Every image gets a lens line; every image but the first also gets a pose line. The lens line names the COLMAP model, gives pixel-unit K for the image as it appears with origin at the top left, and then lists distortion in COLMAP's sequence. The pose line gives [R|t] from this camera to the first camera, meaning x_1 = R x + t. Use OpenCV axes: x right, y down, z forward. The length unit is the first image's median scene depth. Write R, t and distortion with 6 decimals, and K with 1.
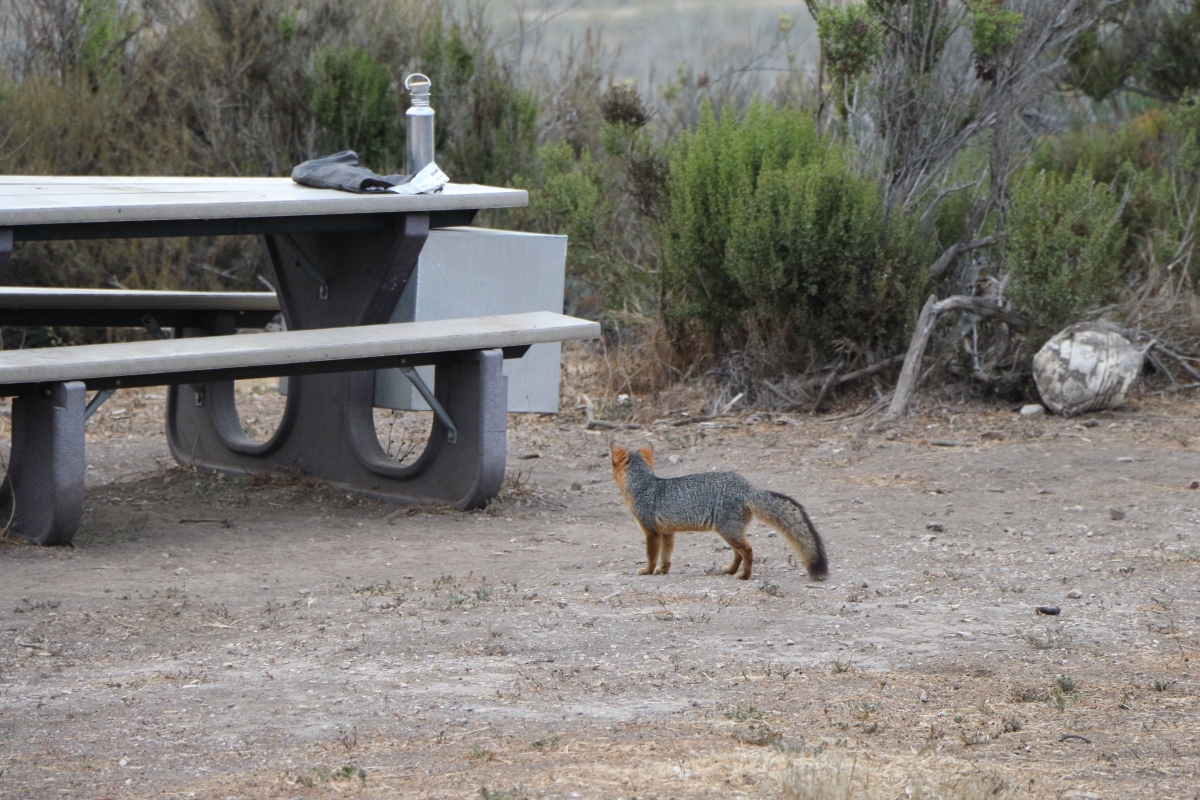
lens RADIAL K [[7380.2, 0, 604.4], [0, 7380.2, 397.9], [0, 0, 1]] dist [2.503093, 0.000000]
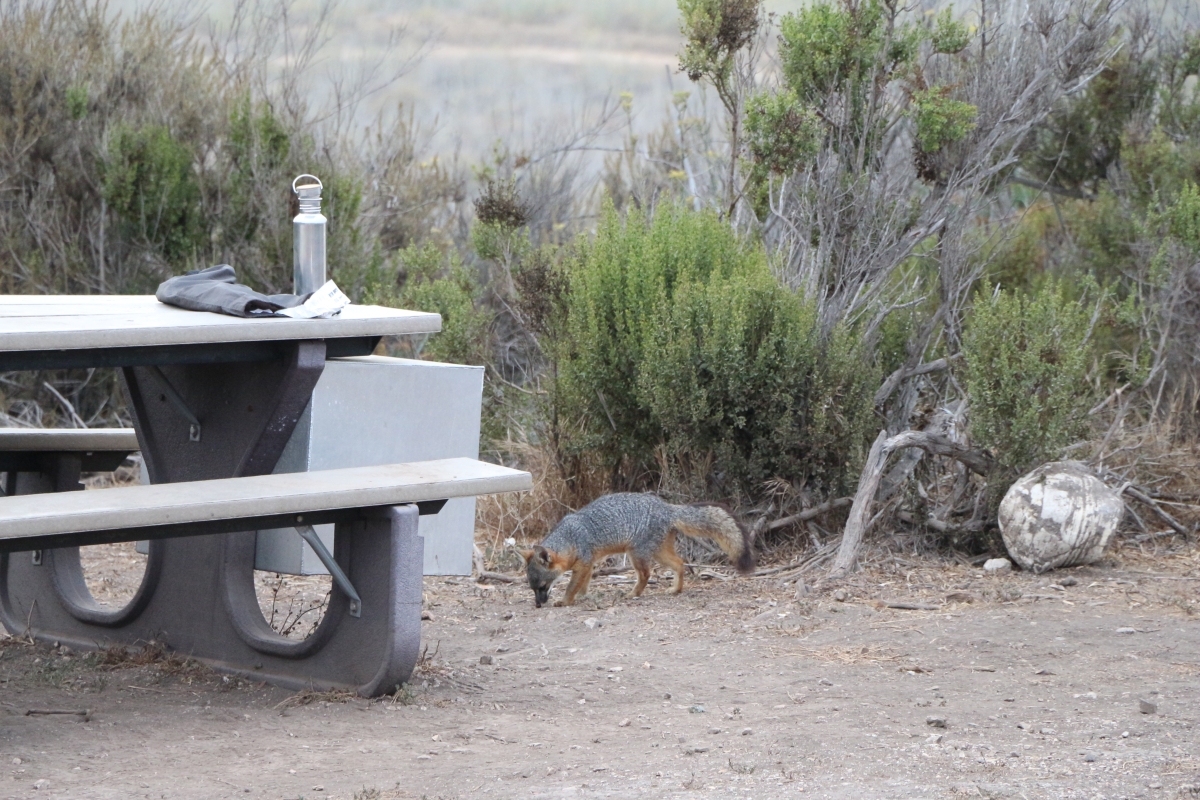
lens RADIAL K [[7380.2, 0, 592.4], [0, 7380.2, 400.0], [0, 0, 1]] dist [2.503093, 0.000000]
pose [[0.998925, 0.004858, 0.046095, -0.029092], [-0.004583, 0.999971, -0.006056, -0.011994], [-0.046123, 0.005838, 0.998919, 0.141646]]
